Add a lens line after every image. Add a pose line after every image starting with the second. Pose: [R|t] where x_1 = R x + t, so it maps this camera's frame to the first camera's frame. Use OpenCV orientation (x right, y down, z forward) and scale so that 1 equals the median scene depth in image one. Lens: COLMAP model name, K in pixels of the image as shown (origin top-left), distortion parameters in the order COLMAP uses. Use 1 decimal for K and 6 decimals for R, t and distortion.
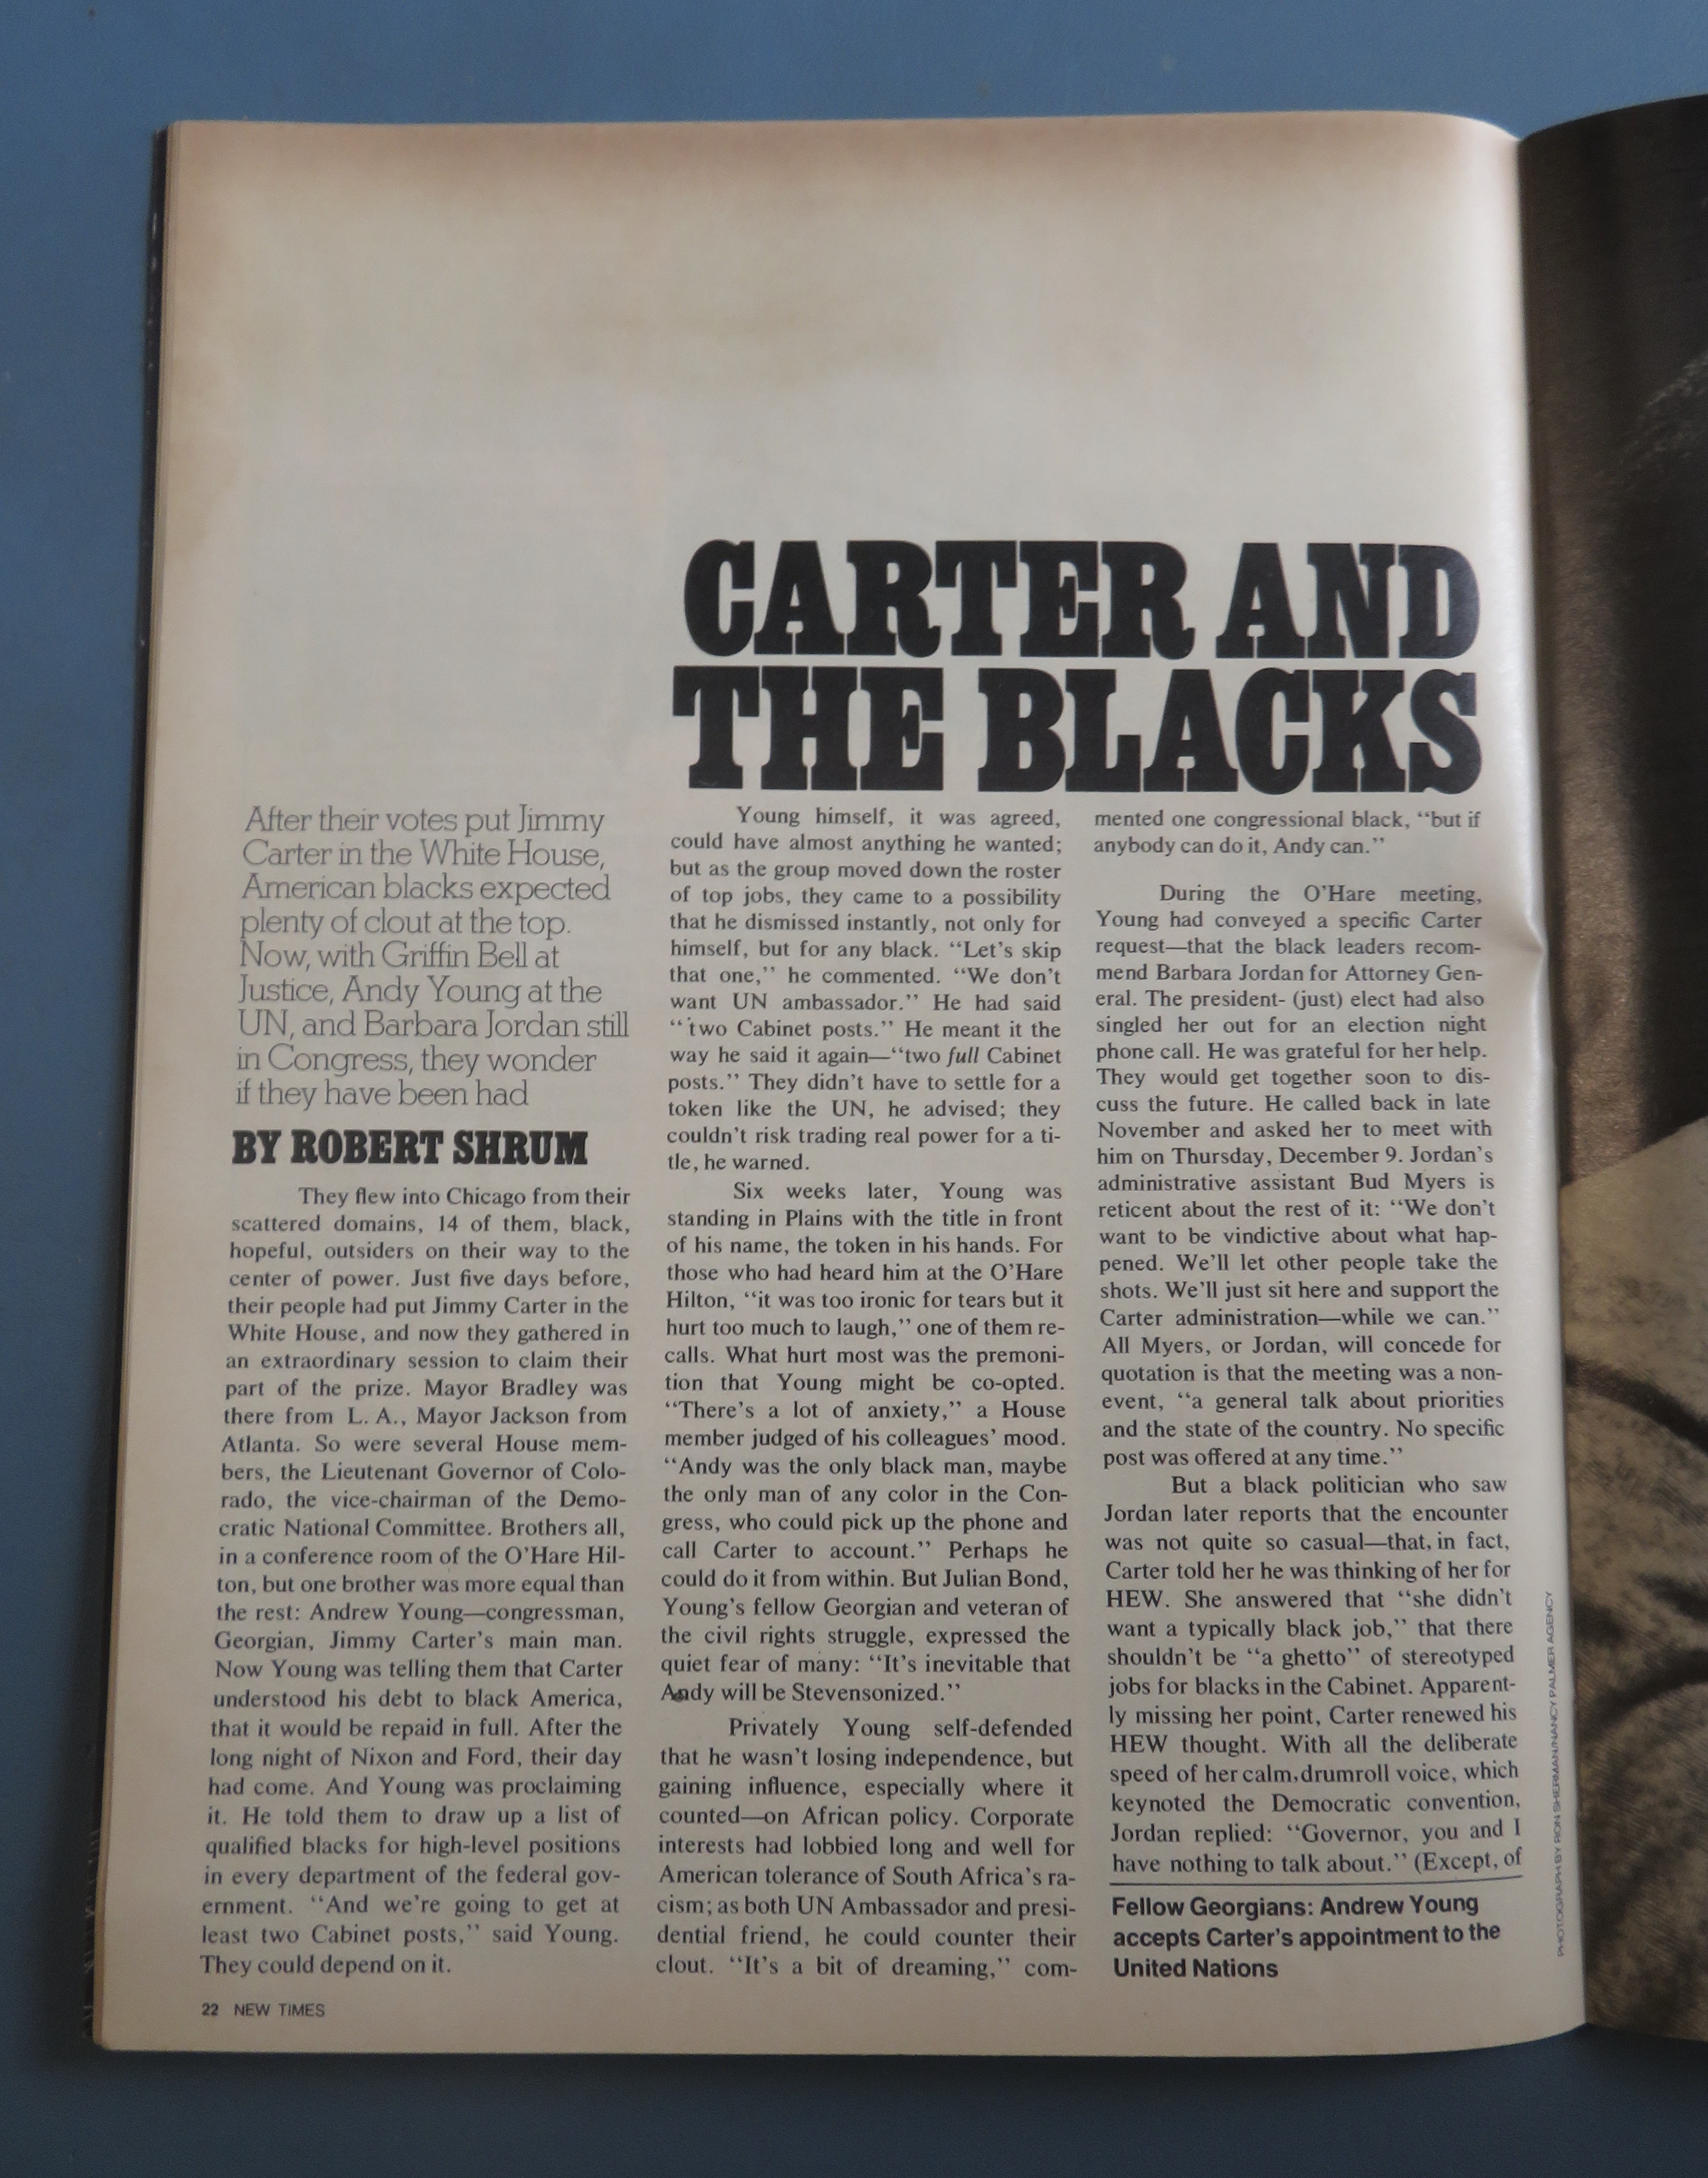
lens RADIAL K [[941.0, 0, 854.0], [0, 941.0, 1086.1], [0, 0, 1]] dist [0.000112, -0.000105]
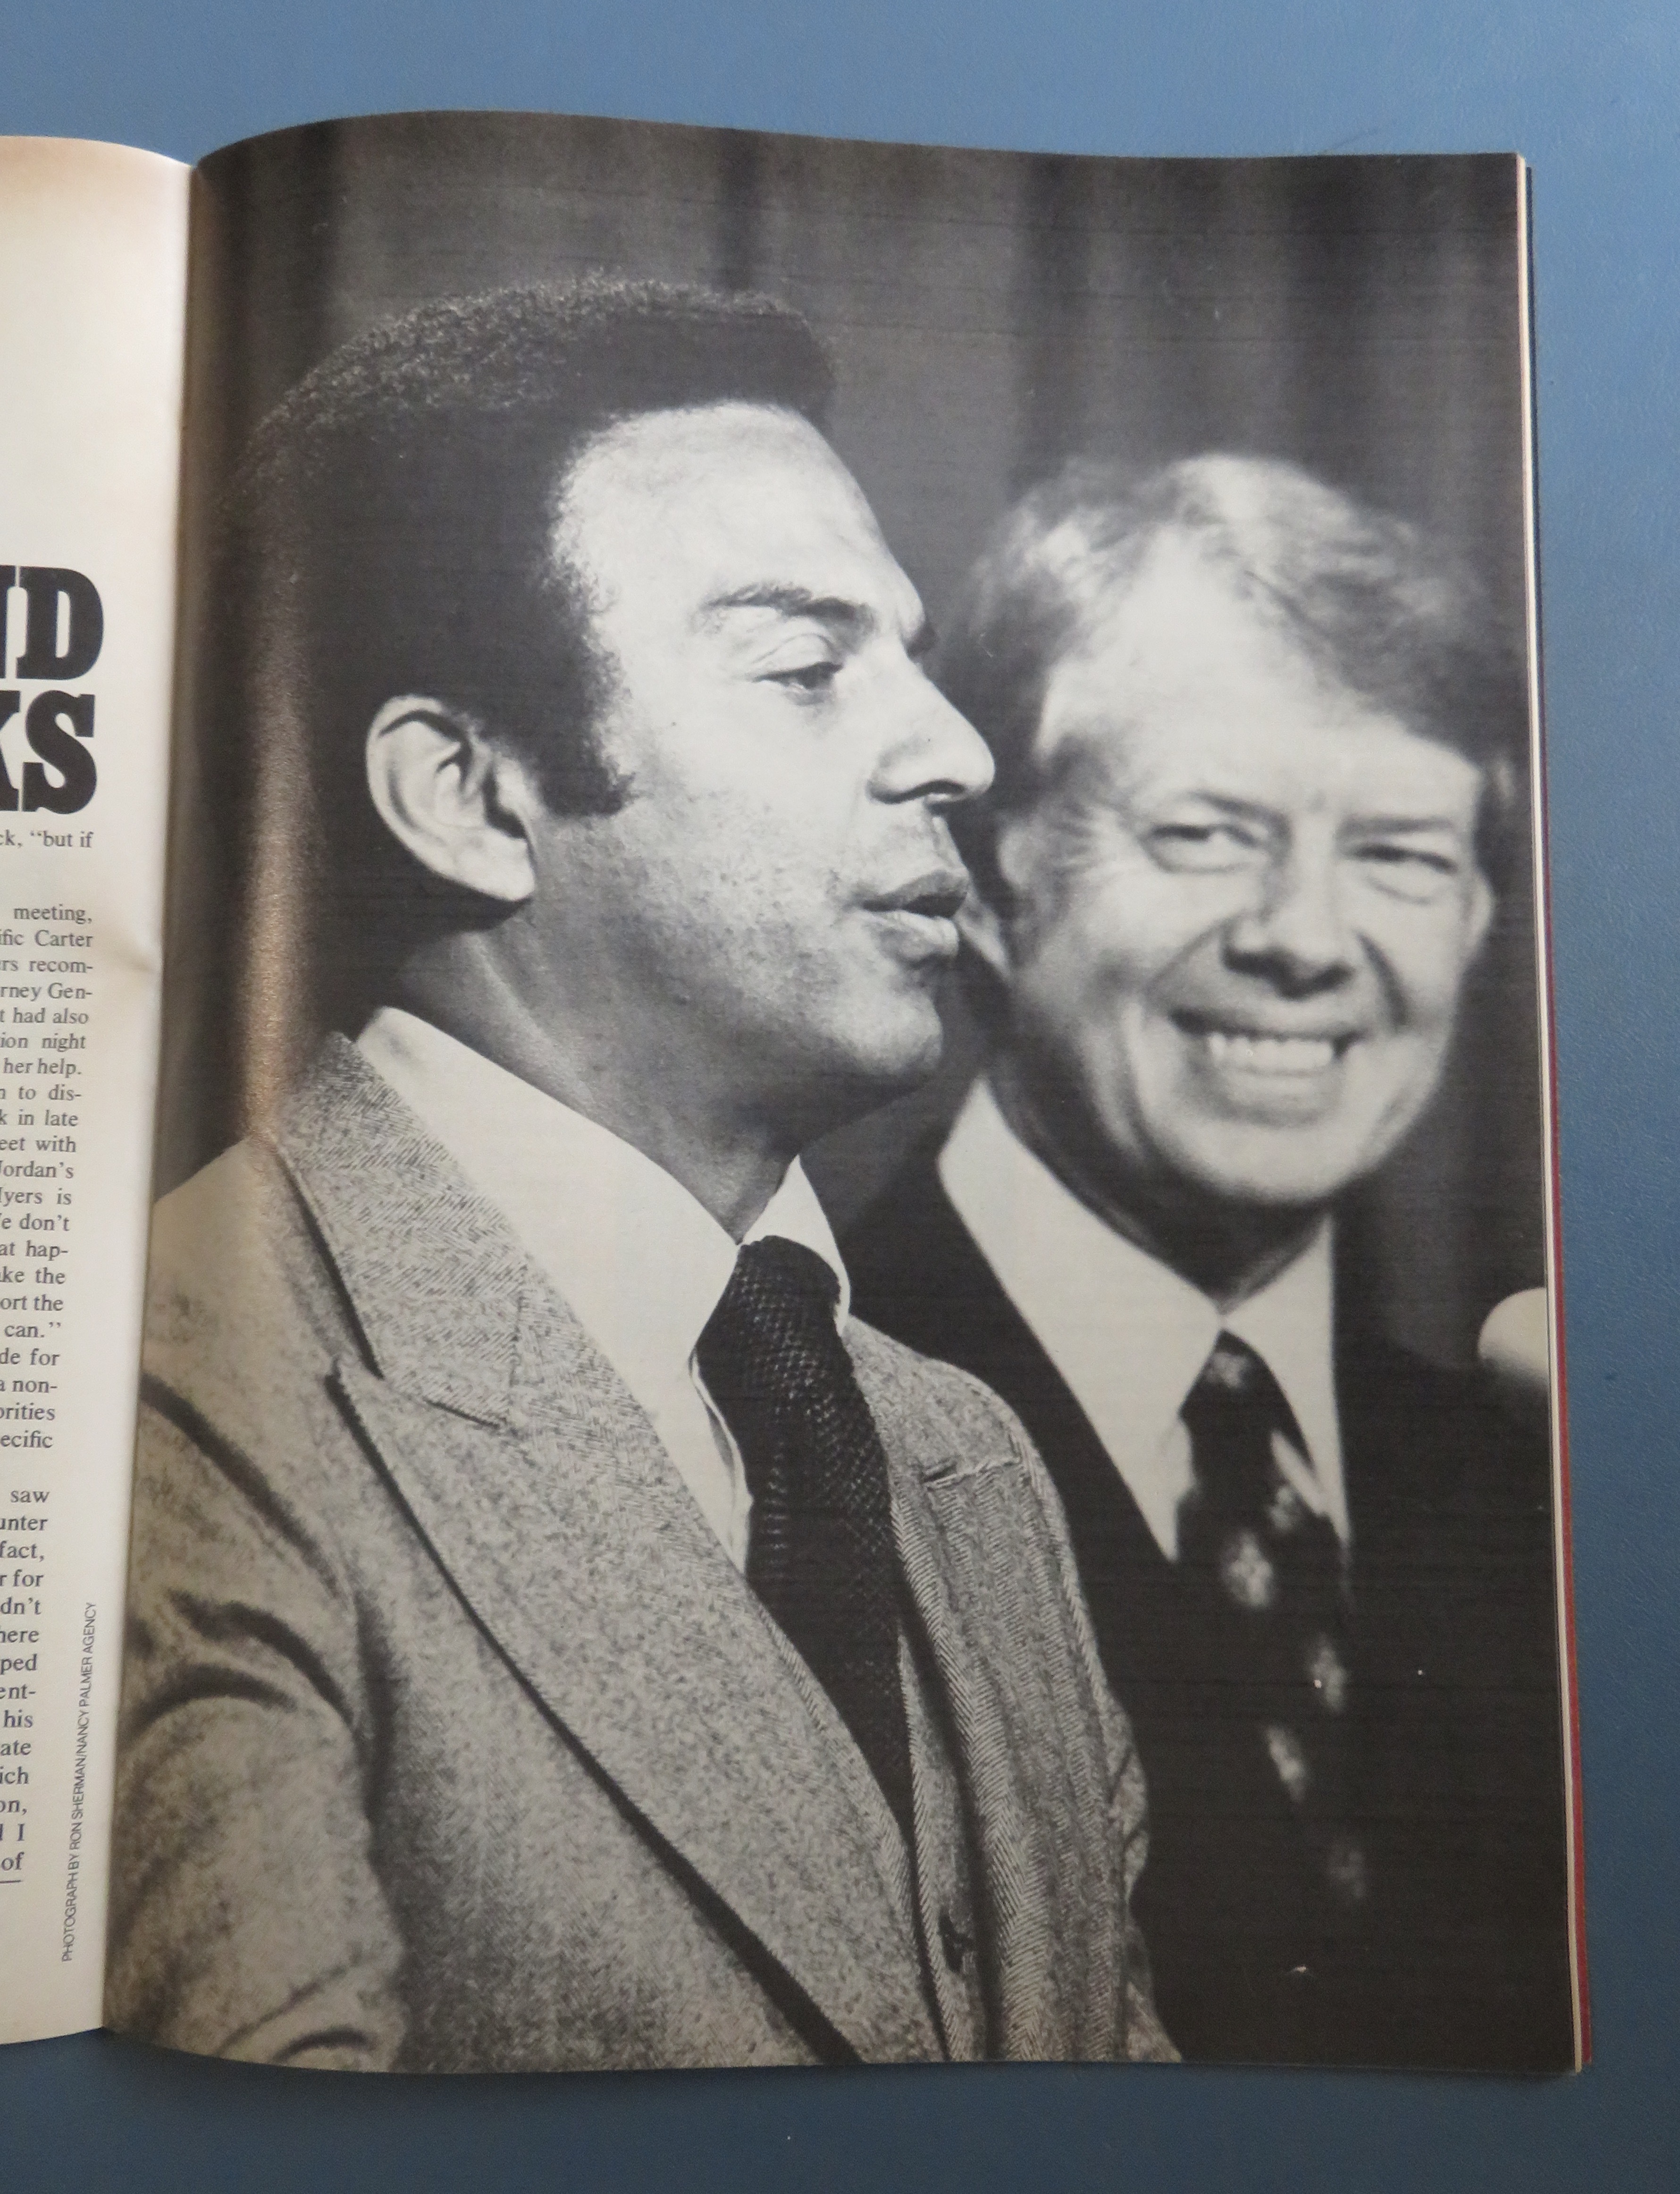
lens RADIAL K [[886.6, 0, 840.0], [0, 886.6, 1099.8], [0, 0, 1]] dist [-0.000525, -0.000082]
pose [[0.999525, 0.024910, -0.018145, 1.540124], [-0.024816, 0.999677, 0.005396, -0.029721], [0.018274, -0.004944, 0.999821, 0.061753]]
